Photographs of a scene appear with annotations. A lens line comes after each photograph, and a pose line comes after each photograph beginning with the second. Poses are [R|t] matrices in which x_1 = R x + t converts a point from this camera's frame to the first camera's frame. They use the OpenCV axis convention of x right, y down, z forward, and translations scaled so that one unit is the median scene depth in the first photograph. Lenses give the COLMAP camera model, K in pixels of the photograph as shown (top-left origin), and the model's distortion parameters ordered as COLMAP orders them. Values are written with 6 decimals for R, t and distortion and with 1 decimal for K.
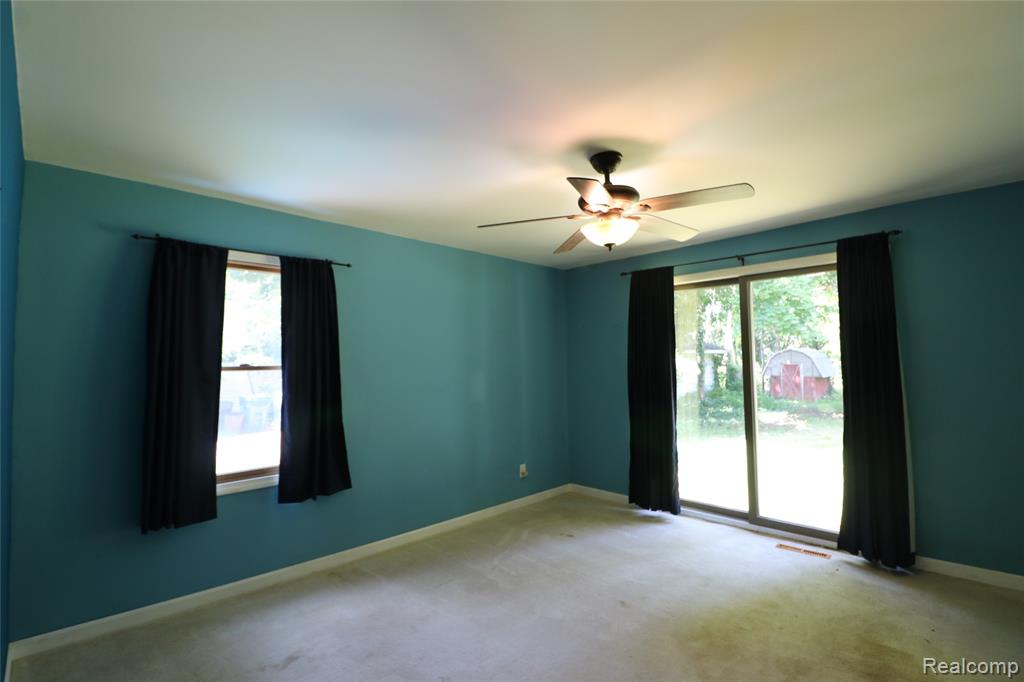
lens RADIAL K [[473.6, 0, 514.2], [0, 473.6, 341.1], [0, 0, 1]] dist [-0.014612, -0.001910]
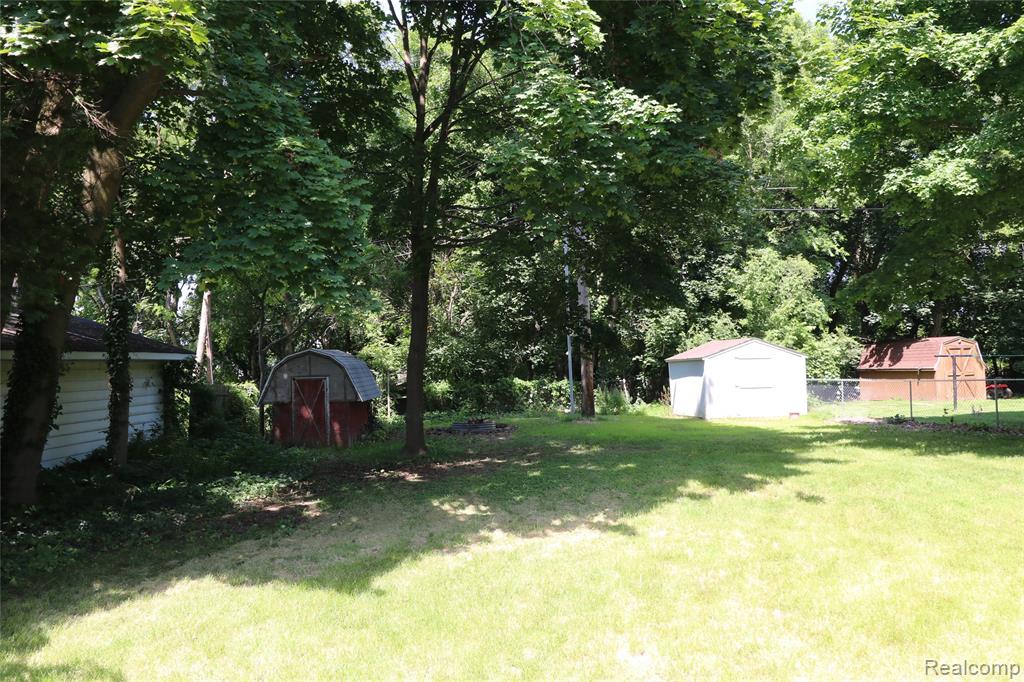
lens RADIAL K [[799.5, 0, 513.0], [0, 799.5, 343.0], [0, 0, 1]] dist [-0.002606, -0.000645]
pose [[0.712710, 0.010615, 0.701378, 0.121437], [-0.003408, 0.999926, -0.011671, 0.018565], [-0.701450, 0.005928, 0.712694, 0.202011]]
